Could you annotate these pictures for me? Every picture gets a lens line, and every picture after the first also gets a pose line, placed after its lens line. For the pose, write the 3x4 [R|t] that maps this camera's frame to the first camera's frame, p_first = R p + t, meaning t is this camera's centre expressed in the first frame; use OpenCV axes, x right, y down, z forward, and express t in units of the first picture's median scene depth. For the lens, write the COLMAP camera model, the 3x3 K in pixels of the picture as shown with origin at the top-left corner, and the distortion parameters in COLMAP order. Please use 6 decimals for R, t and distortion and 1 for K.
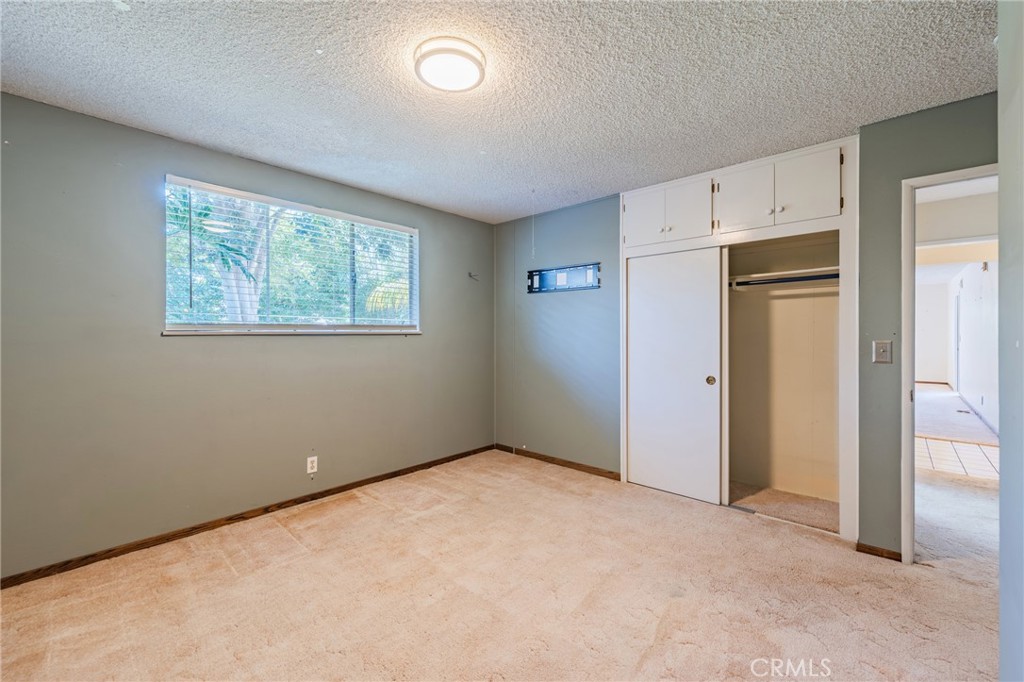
lens RADIAL K [[426.1, 0, 508.0], [0, 426.1, 336.2], [0, 0, 1]] dist [0.000834, -0.000209]
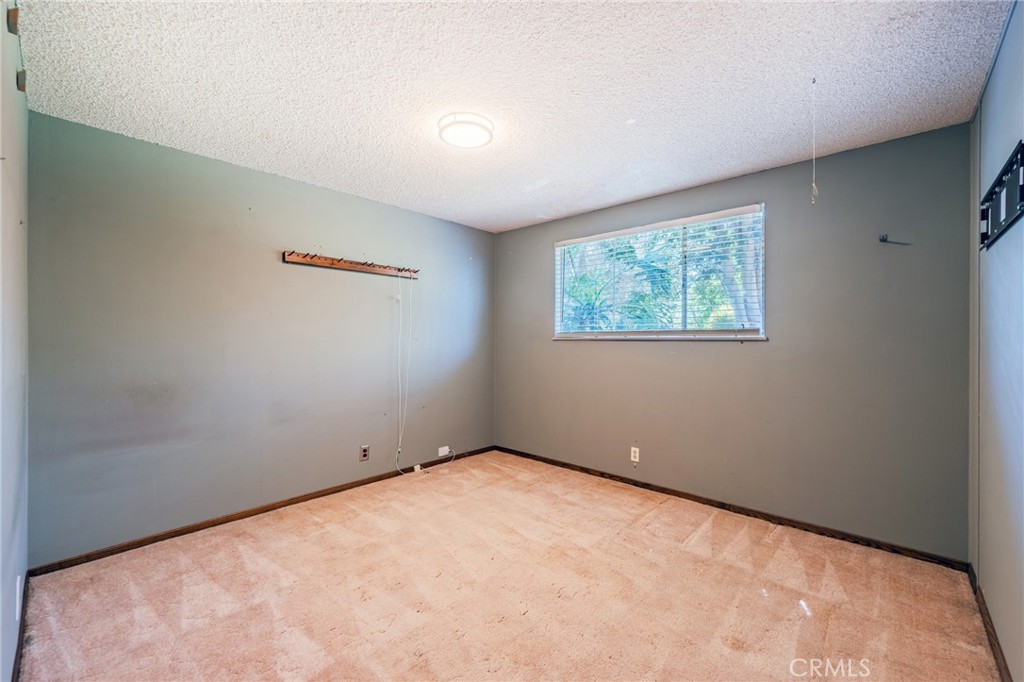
lens RADIAL K [[412.6, 0, 514.6], [0, 412.6, 342.8], [0, 0, 1]] dist [-0.001118, -0.000293]
pose [[0.004627, 0.005477, -0.999974, 0.635115], [-0.014501, 0.999880, 0.005409, 0.002456], [0.999884, 0.014476, 0.004705, 0.666512]]
